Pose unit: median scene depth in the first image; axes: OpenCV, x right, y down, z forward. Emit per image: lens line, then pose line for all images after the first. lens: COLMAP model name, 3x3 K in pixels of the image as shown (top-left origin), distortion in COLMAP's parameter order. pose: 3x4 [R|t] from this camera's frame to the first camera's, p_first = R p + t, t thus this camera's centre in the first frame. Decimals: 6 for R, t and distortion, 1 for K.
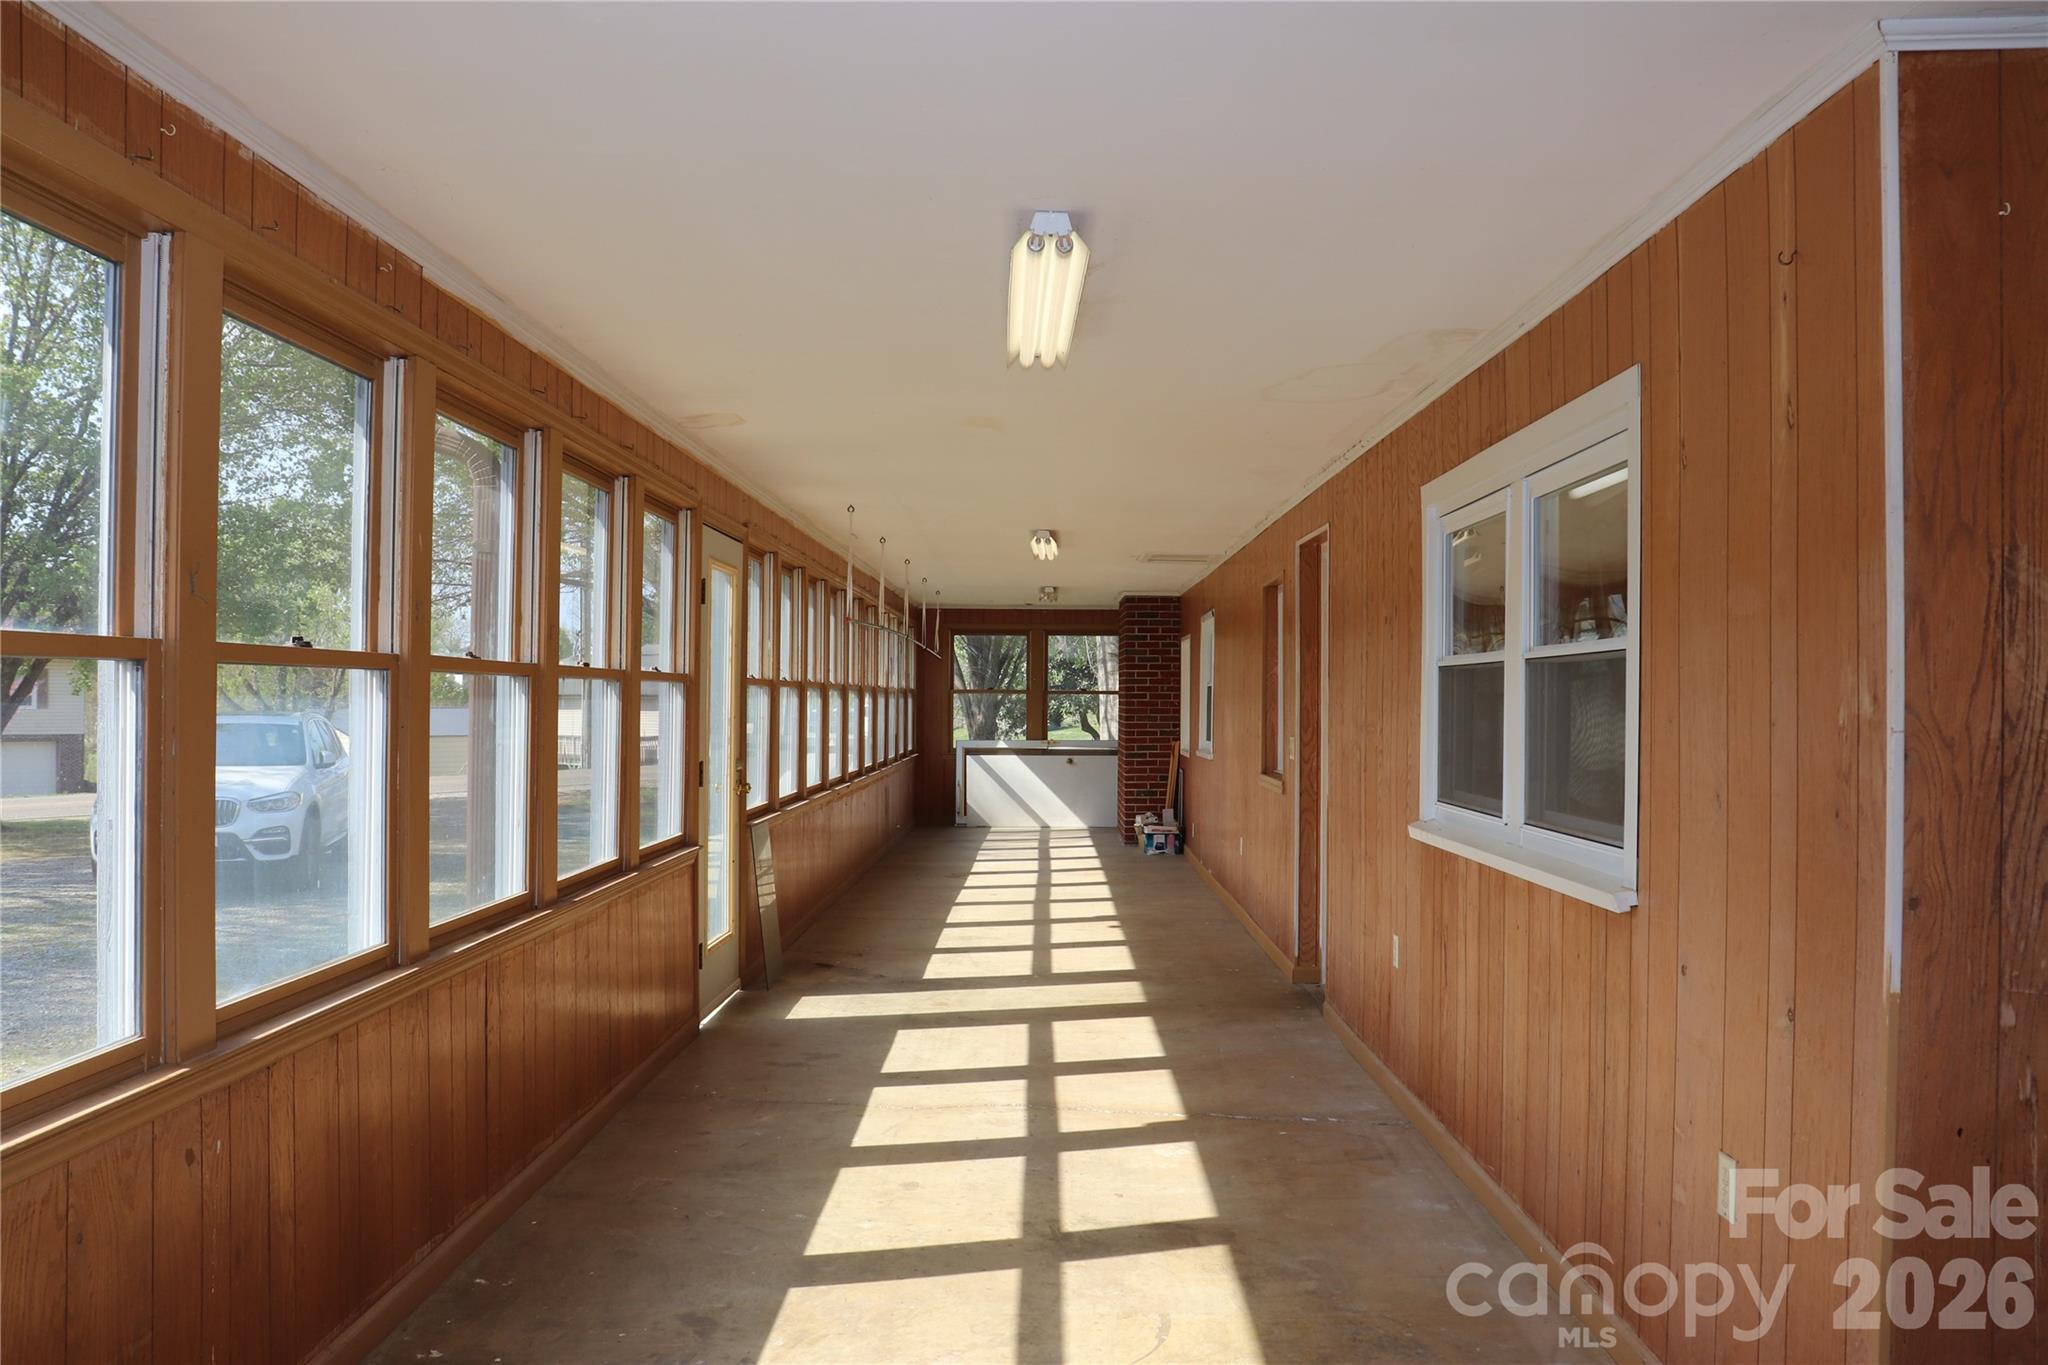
lens RADIAL K [[1696.6, 0, 1024.0], [0, 1696.6, 682.5], [0, 0, 1]] dist [-0.173461, 0.161466]
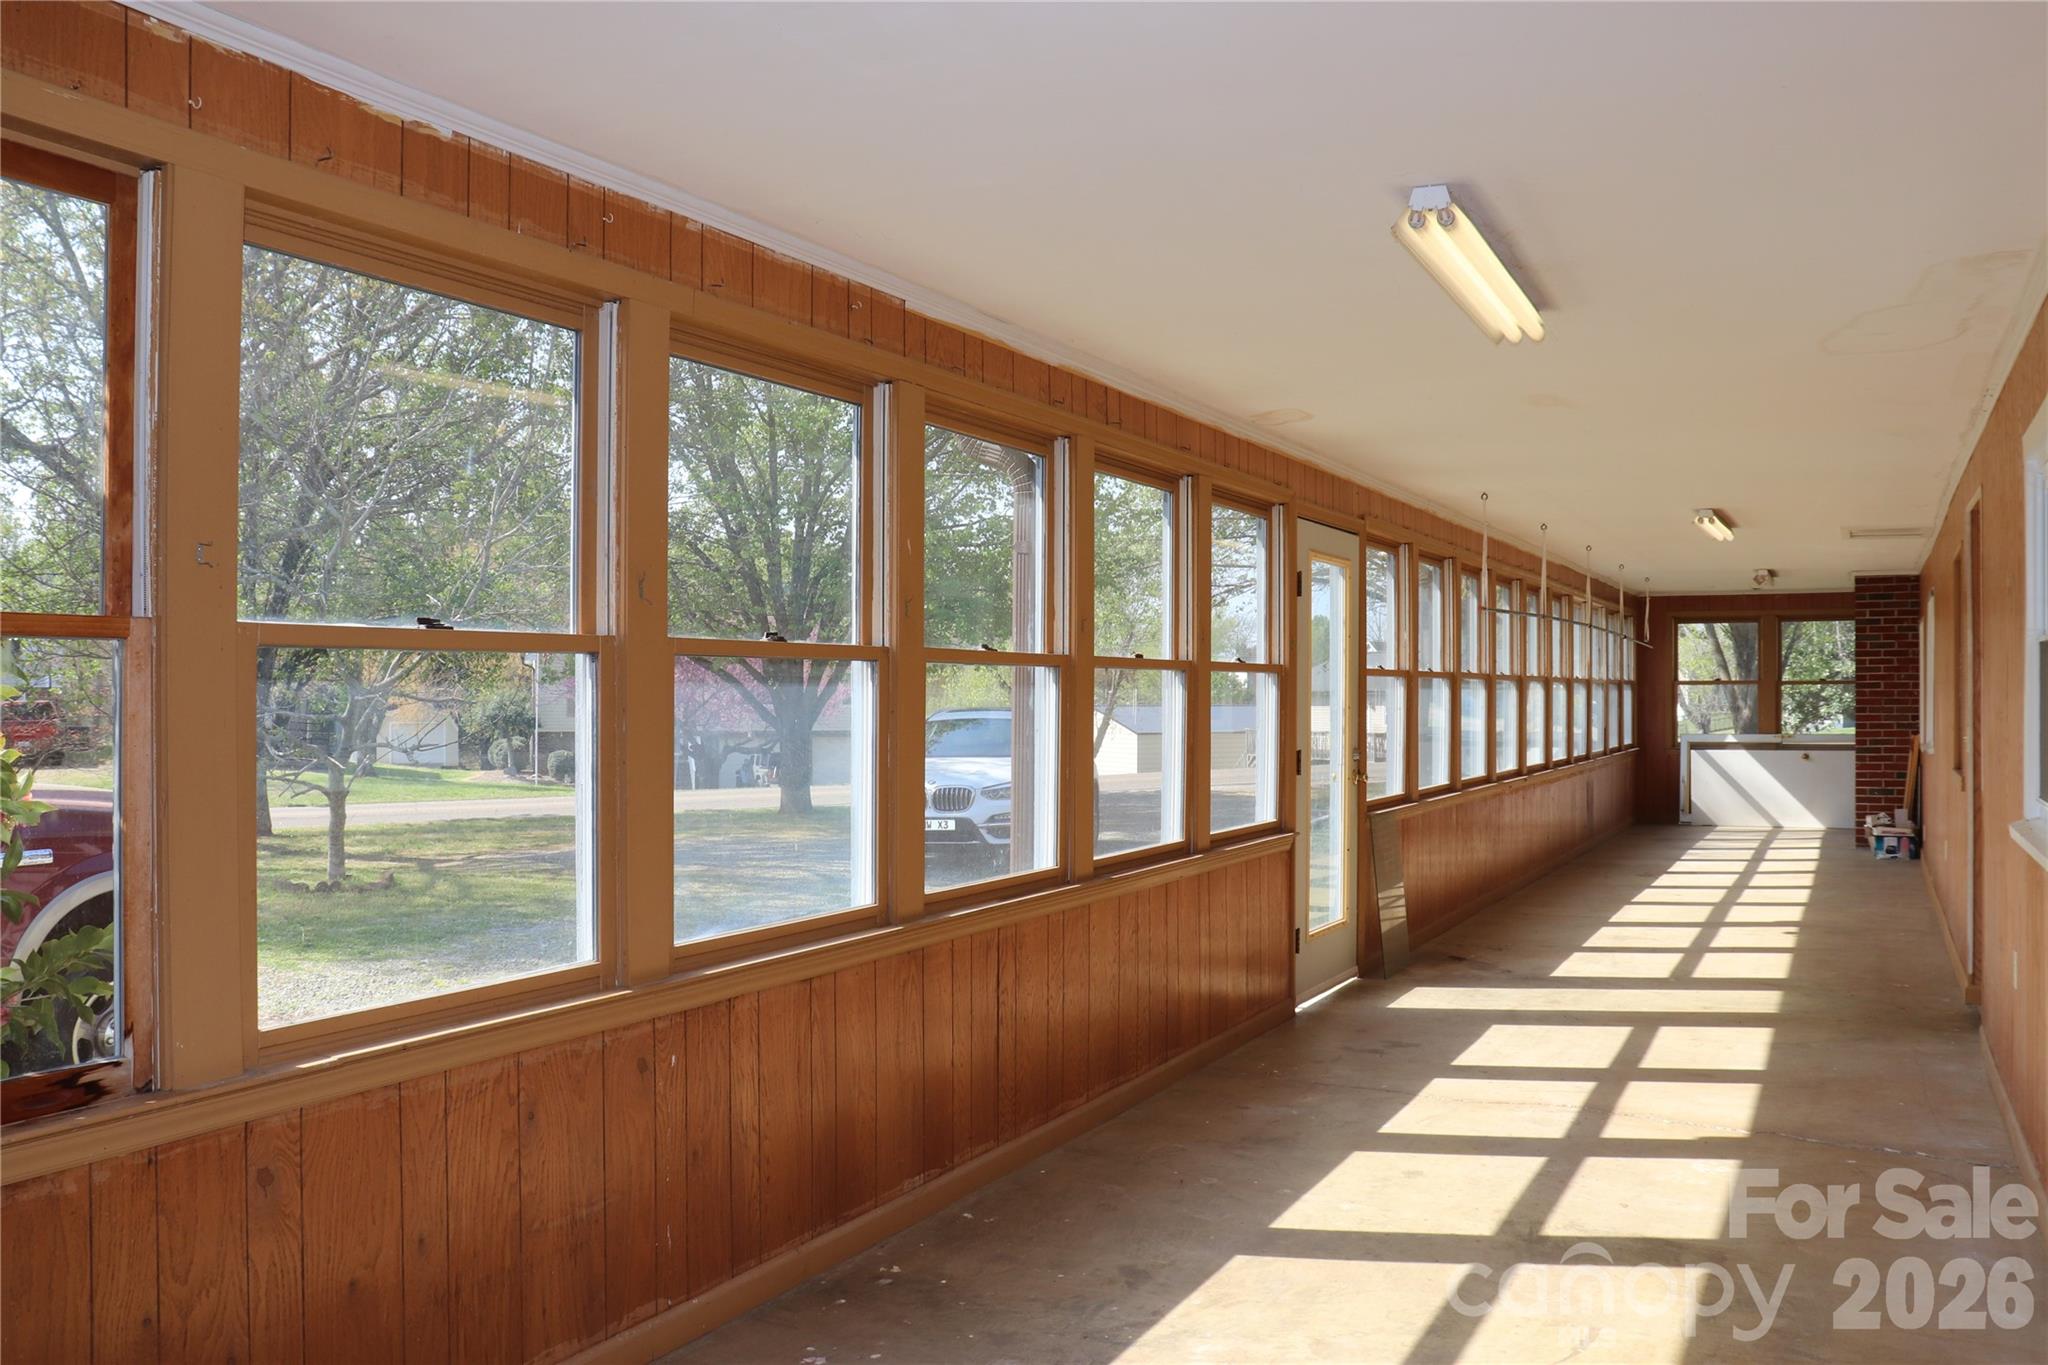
lens RADIAL K [[1696.6, 0, 1024.0], [0, 1696.6, 682.5], [0, 0, 1]] dist [-0.173461, 0.161466]
pose [[0.893578, -0.010158, -0.448793, 0.136542], [0.010891, 0.999940, -0.000948, 0.005549], [0.448776, -0.004041, 0.893635, 0.011115]]
